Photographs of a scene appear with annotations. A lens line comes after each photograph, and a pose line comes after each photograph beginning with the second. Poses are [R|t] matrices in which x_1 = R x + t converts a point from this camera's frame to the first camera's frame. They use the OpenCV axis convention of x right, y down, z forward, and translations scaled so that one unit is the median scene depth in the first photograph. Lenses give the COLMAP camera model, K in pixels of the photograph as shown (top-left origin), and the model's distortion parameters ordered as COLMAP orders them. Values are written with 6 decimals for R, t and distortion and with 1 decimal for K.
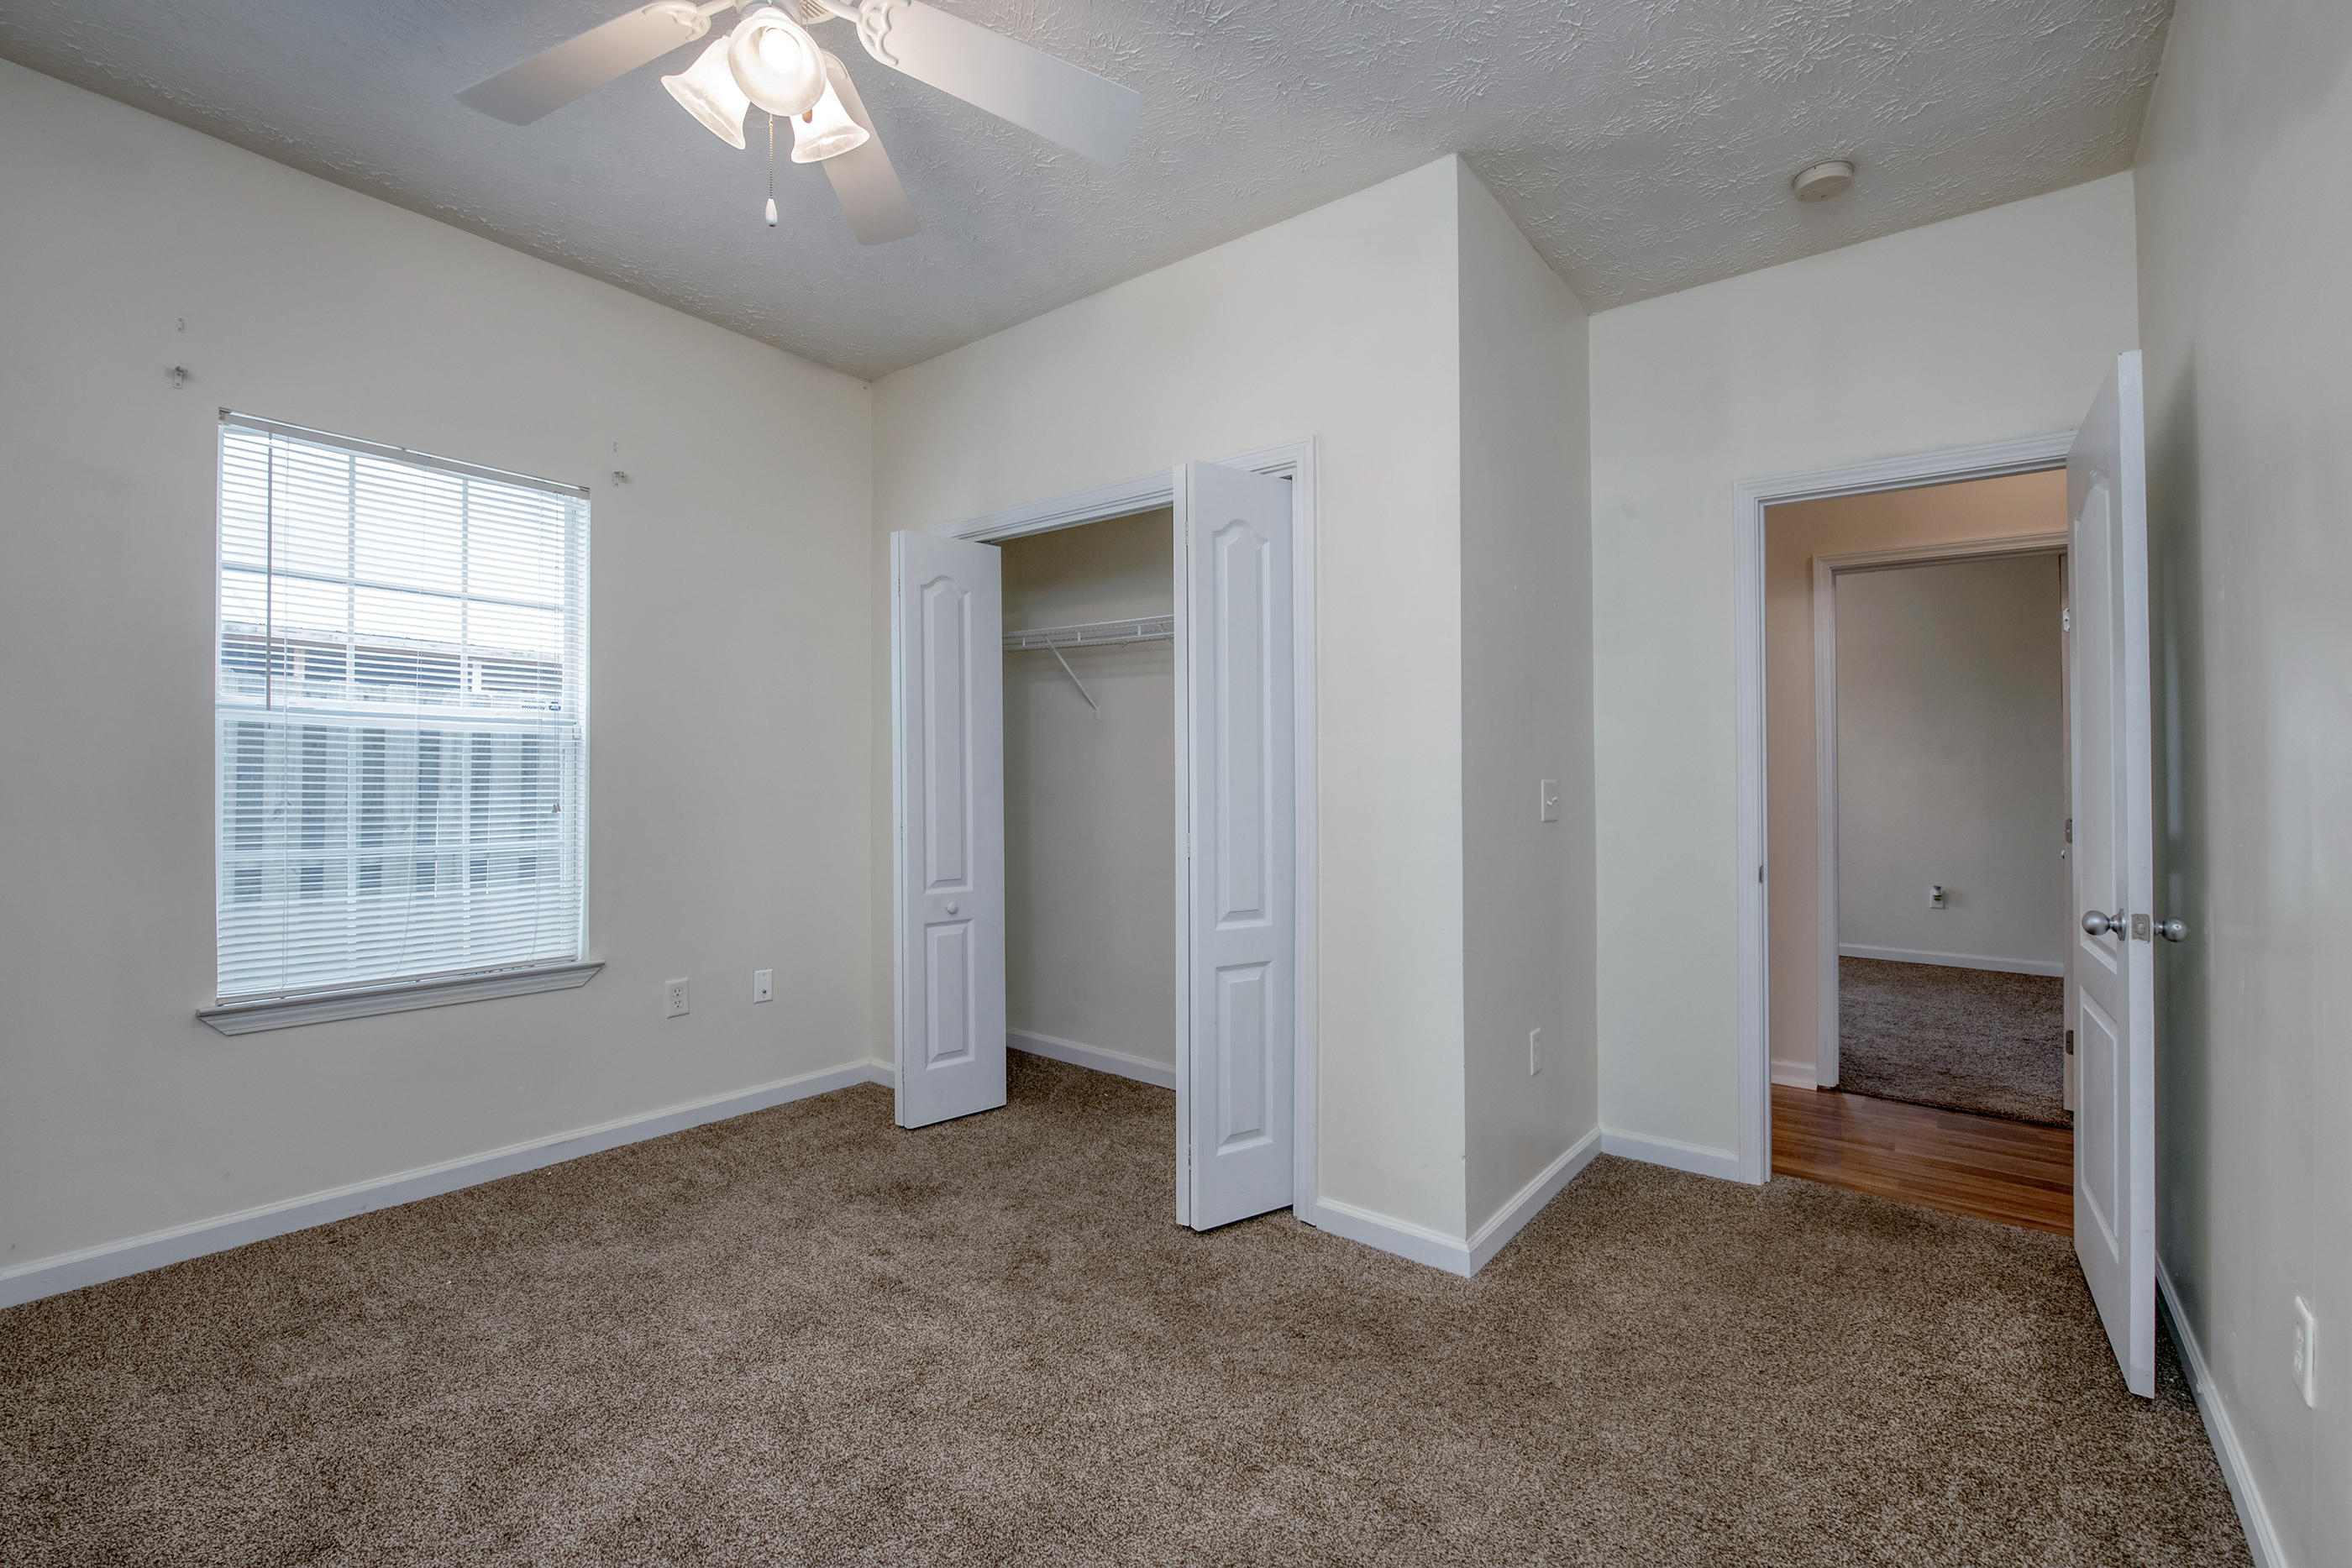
lens RADIAL K [[1017.6, 0, 1155.7], [0, 1017.6, 722.5], [0, 0, 1]] dist [-0.000499, -0.000144]
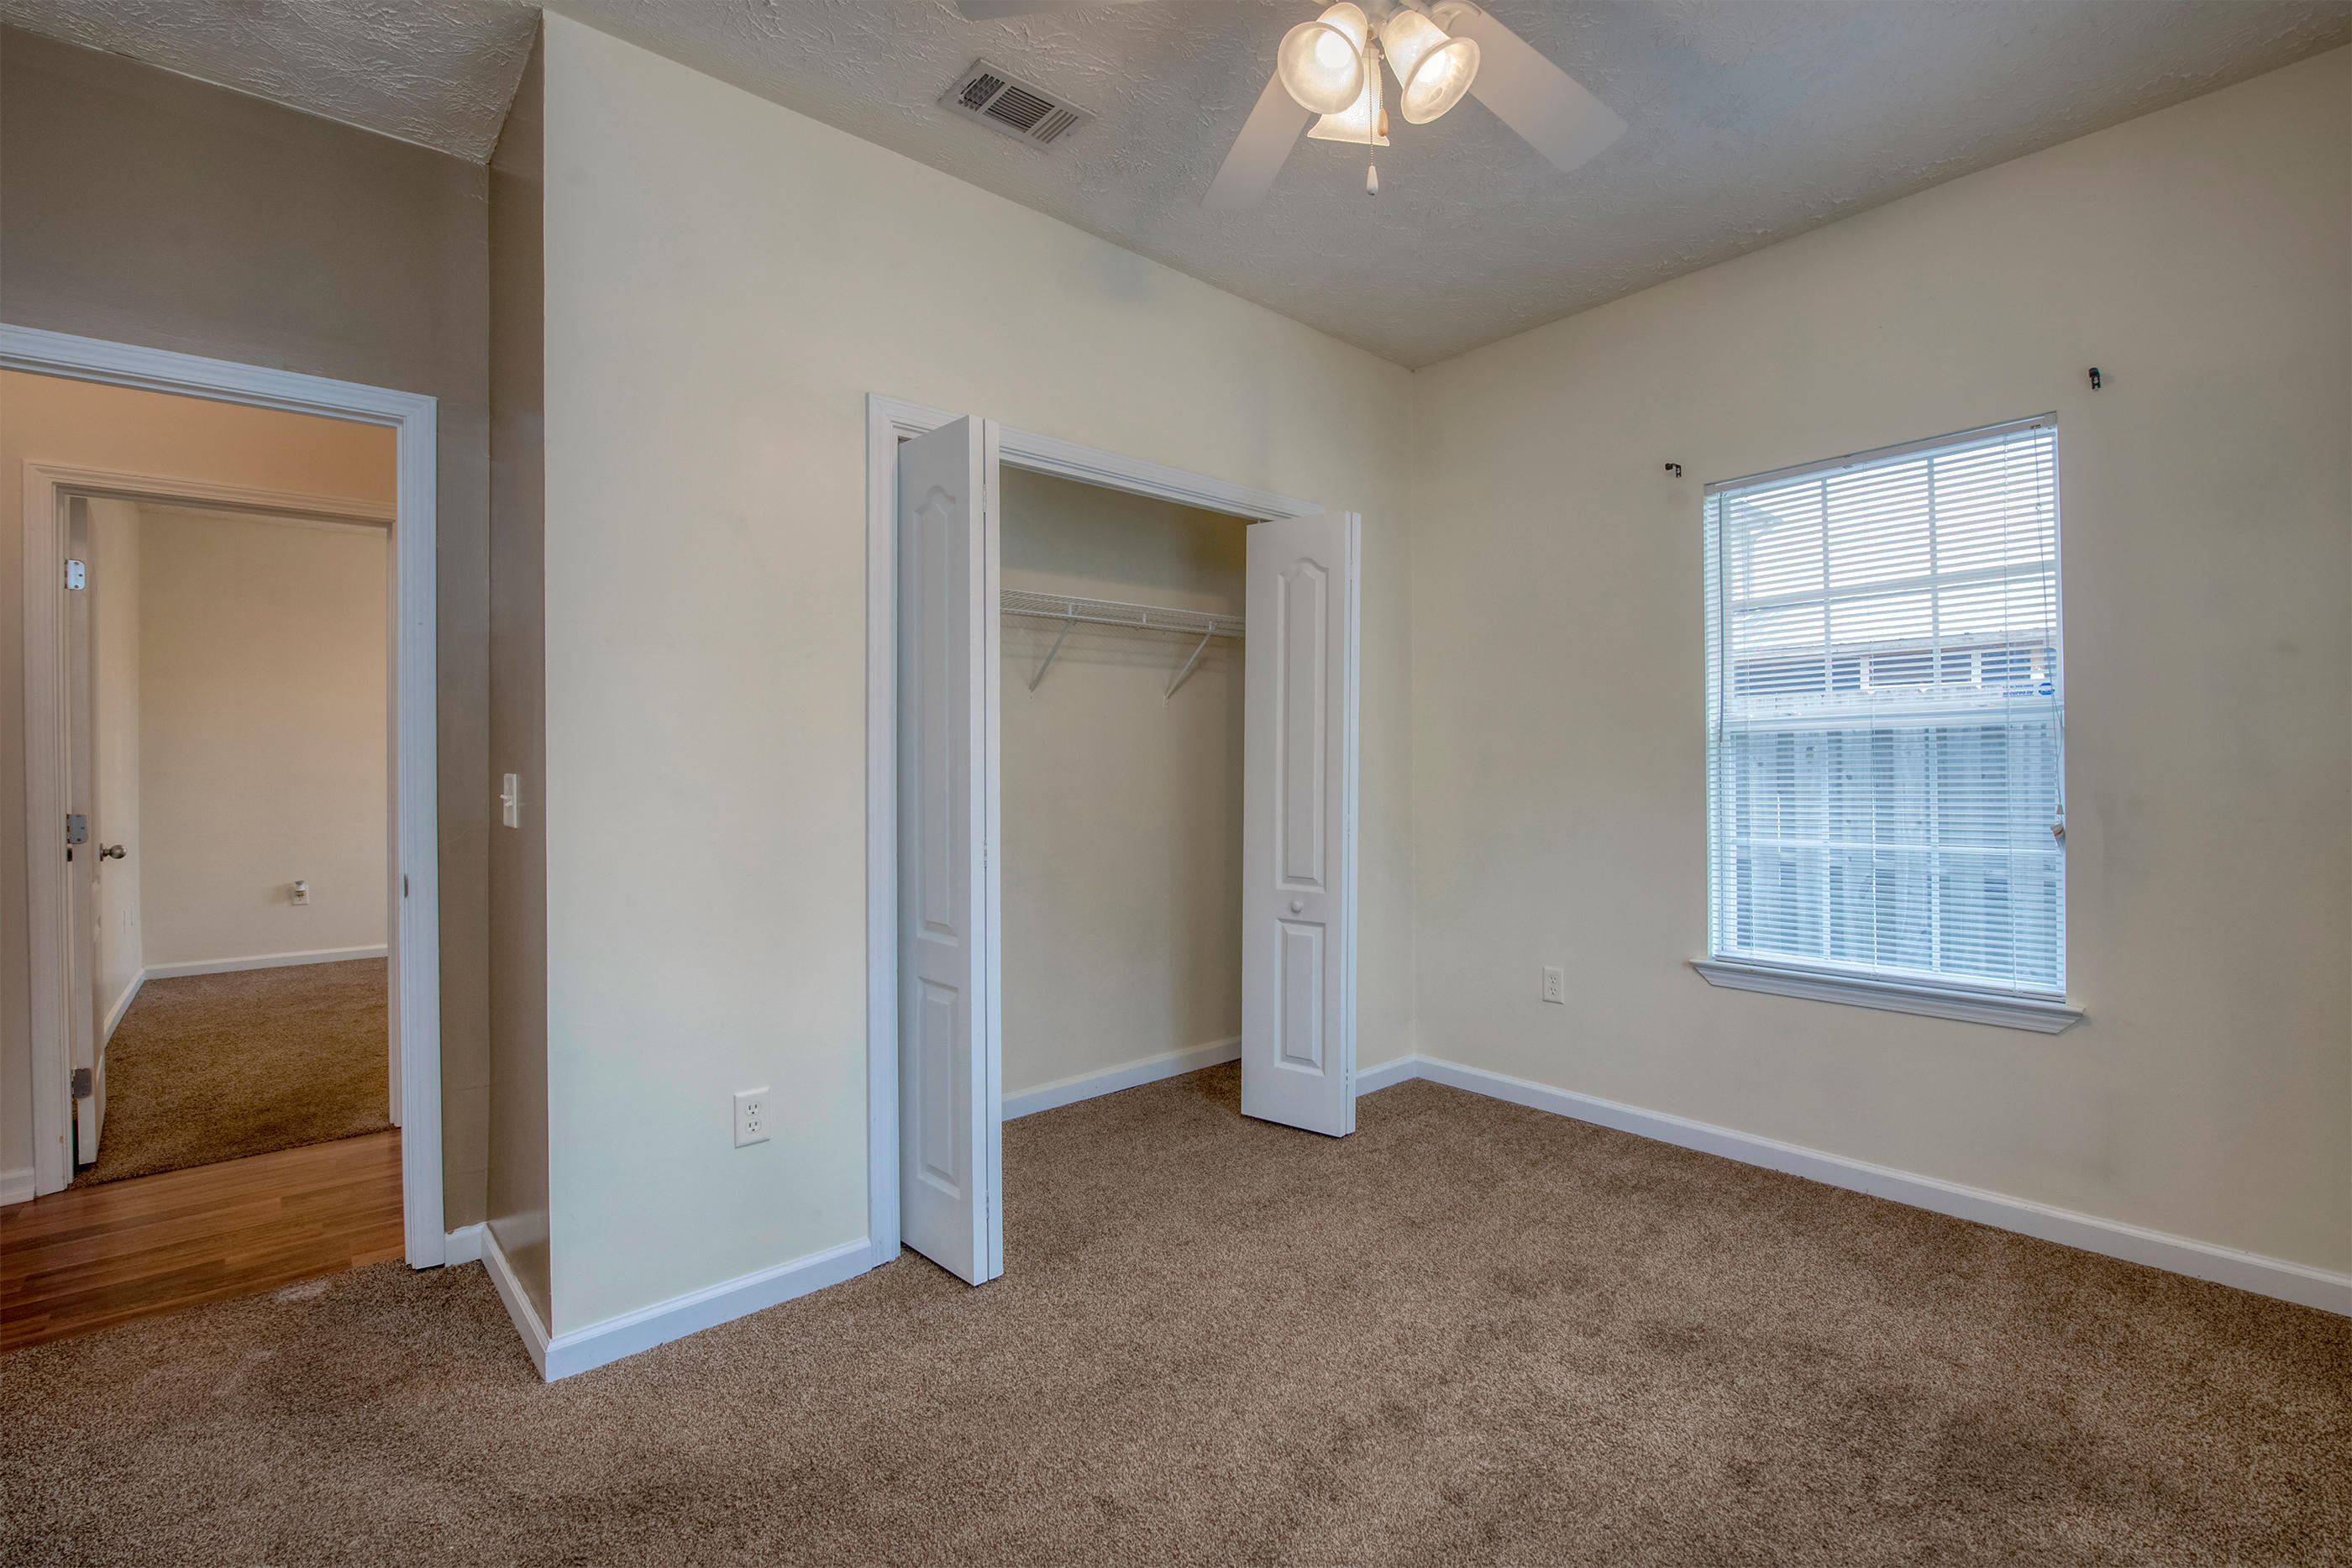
lens RADIAL K [[989.3, 0, 1154.9], [0, 989.3, 787.5], [0, 0, 1]] dist [-0.001899, -0.000785]
pose [[-0.182818, -0.007579, -0.983118, 0.361412], [0.063402, 0.997798, -0.019482, 0.036583], [0.981100, -0.065893, -0.181935, 0.485419]]
